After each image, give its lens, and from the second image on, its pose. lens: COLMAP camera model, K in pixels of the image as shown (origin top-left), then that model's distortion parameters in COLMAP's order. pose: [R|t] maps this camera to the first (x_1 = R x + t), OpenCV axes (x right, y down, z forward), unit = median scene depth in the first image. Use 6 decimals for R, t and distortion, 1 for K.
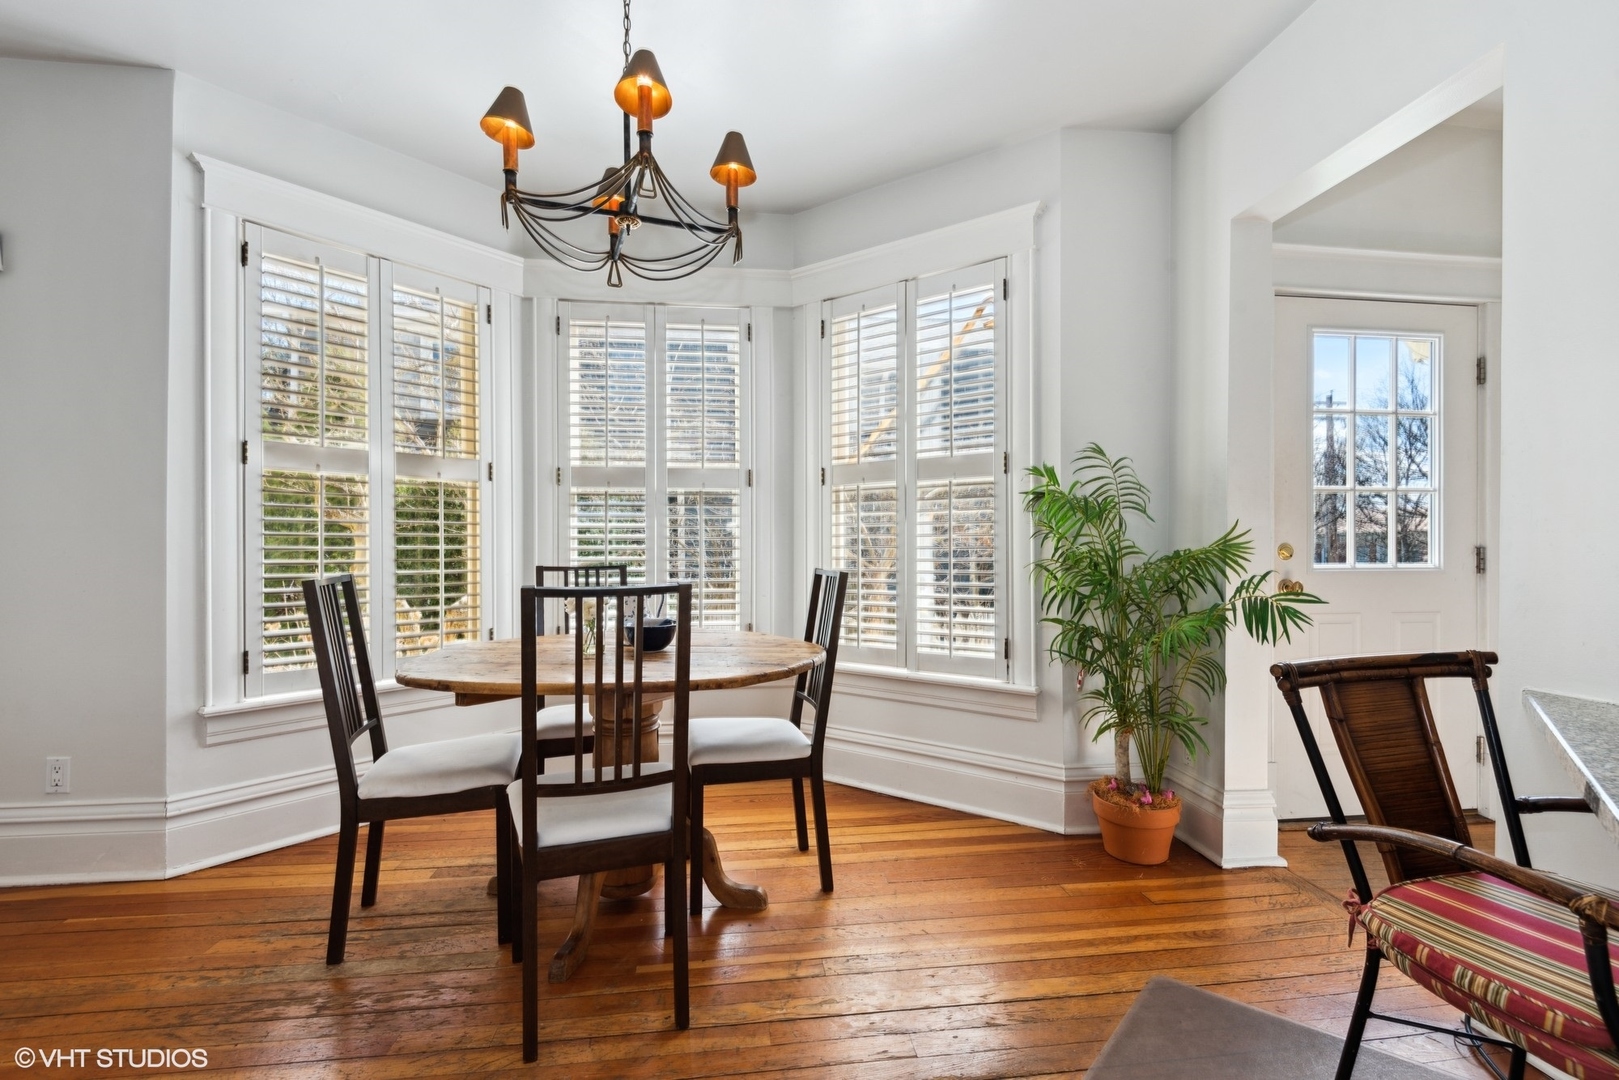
lens RADIAL K [[737.7, 0, 808.8], [0, 737.7, 547.6], [0, 0, 1]] dist [0.001991, -0.000616]
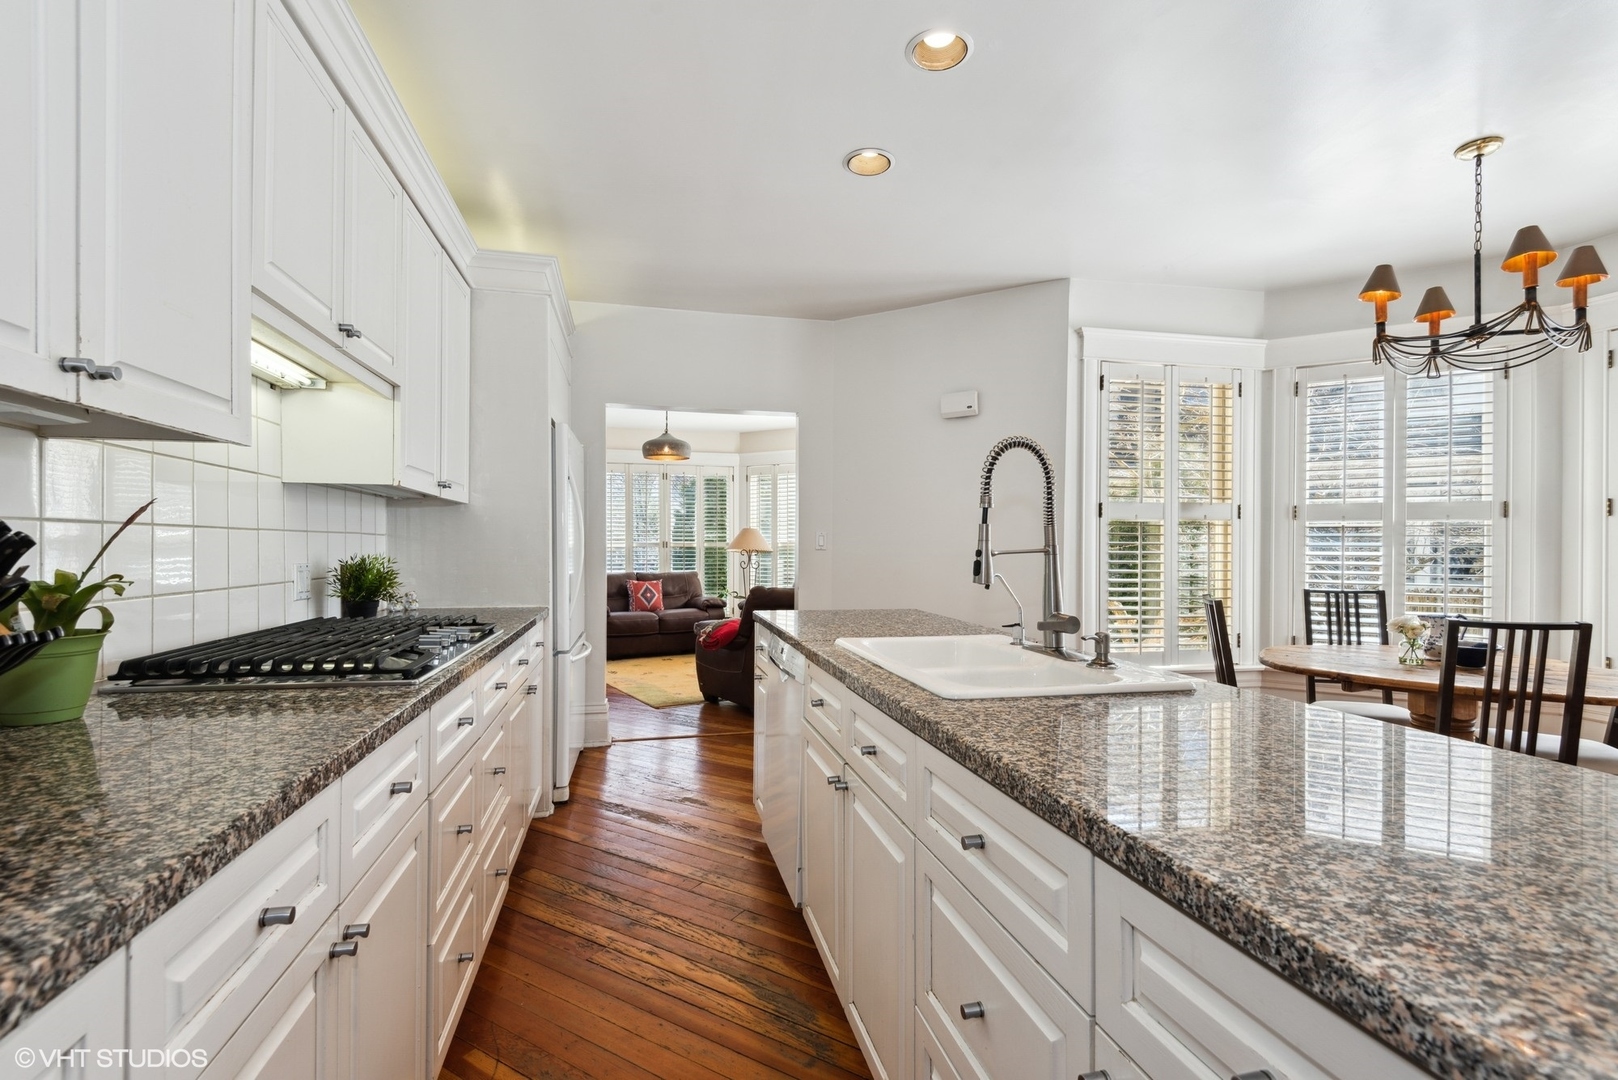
lens RADIAL K [[737.3, 0, 808.3], [0, 737.3, 547.6], [0, 0, 1]] dist [0.001991, -0.000616]
pose [[0.788681, 0.008324, -0.614747, -0.232285], [-0.003231, 0.999951, 0.009394, -0.049959], [0.614794, -0.005423, 0.788669, -0.475268]]
